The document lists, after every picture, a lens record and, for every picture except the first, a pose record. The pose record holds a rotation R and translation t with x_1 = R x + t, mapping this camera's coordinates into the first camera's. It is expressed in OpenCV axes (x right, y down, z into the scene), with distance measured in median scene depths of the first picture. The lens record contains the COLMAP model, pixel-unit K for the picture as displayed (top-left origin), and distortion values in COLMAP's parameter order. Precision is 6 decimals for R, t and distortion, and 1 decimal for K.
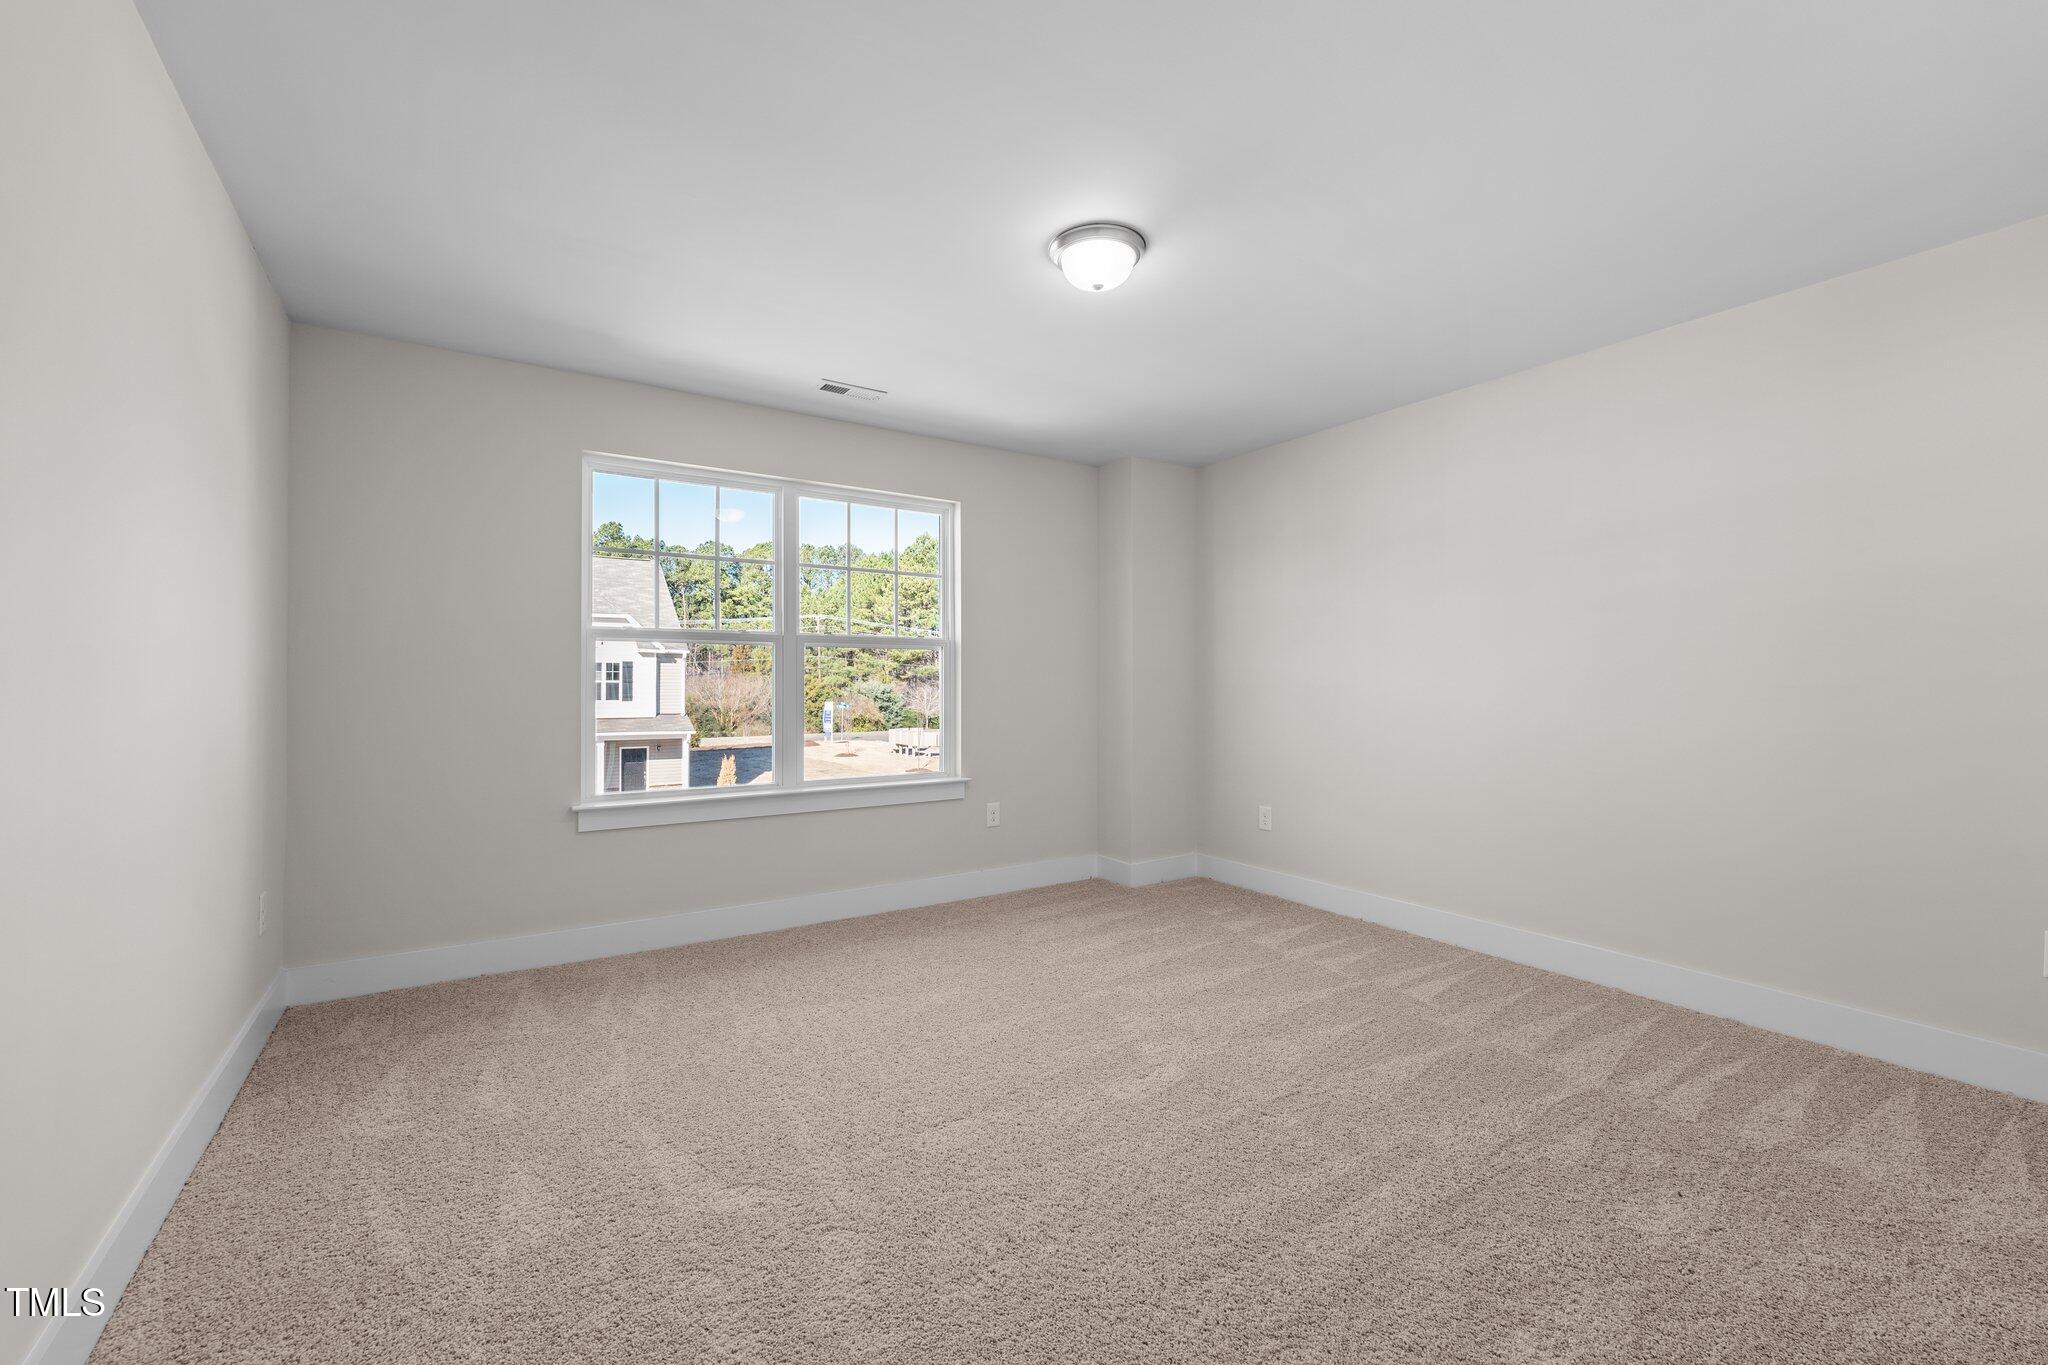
lens RADIAL K [[850.7, 0, 1016.5], [0, 850.7, 687.3], [0, 0, 1]] dist [0.002817, 0.000268]
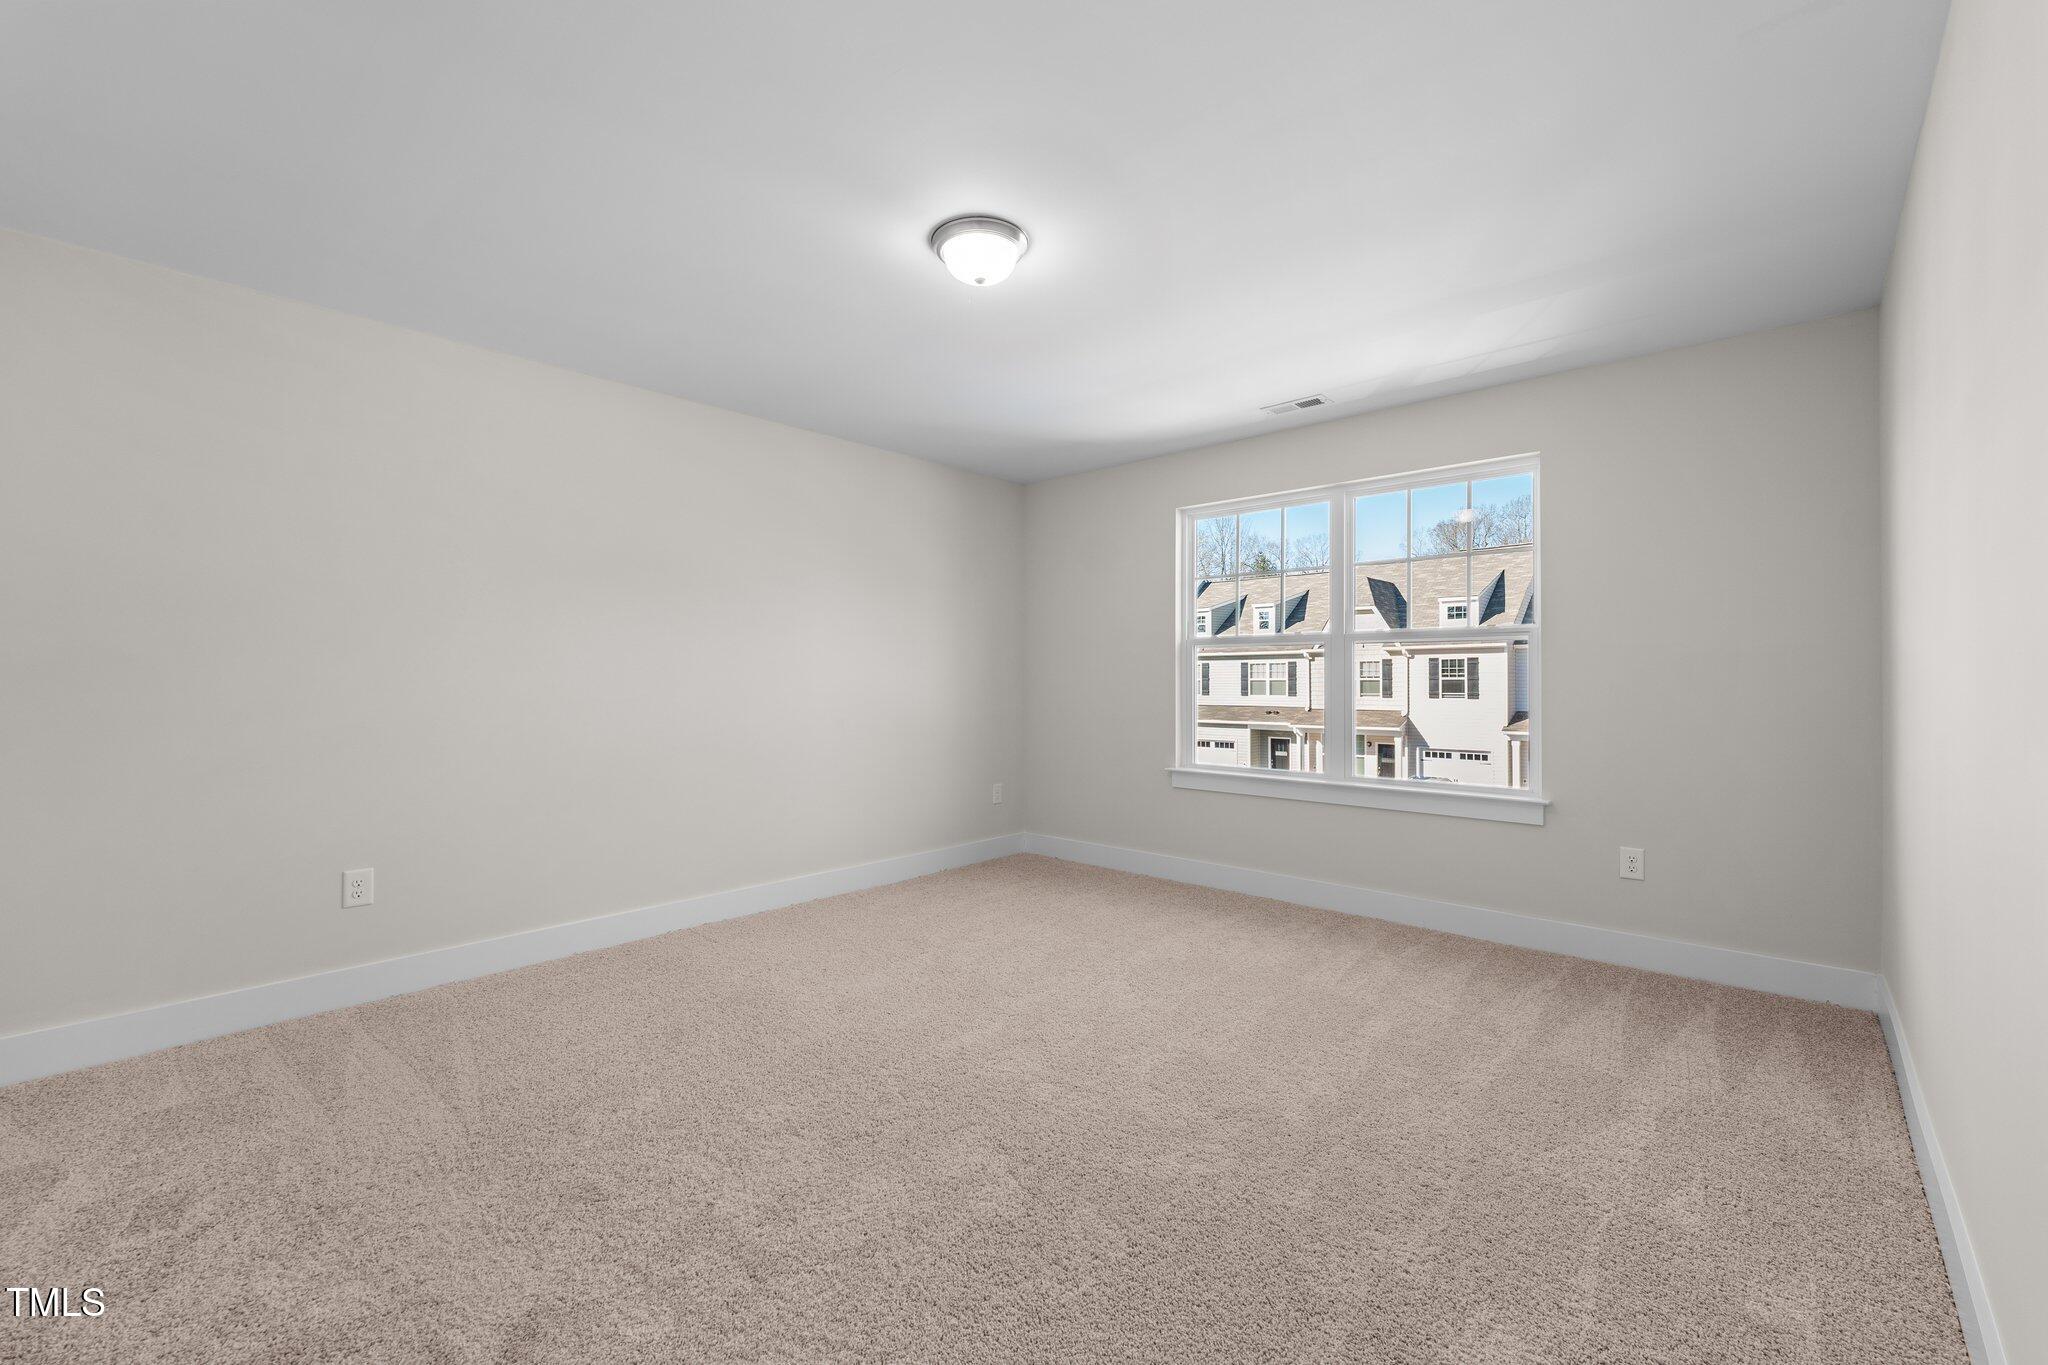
lens RADIAL K [[835.7, 0, 1019.9], [0, 835.7, 685.2], [0, 0, 1]] dist [0.001585, 0.000079]
pose [[0.248517, 0.010010, -0.968576, 0.625107], [-0.007417, 0.999937, 0.008431, -0.003589], [0.968599, 0.005089, 0.248575, 0.363222]]
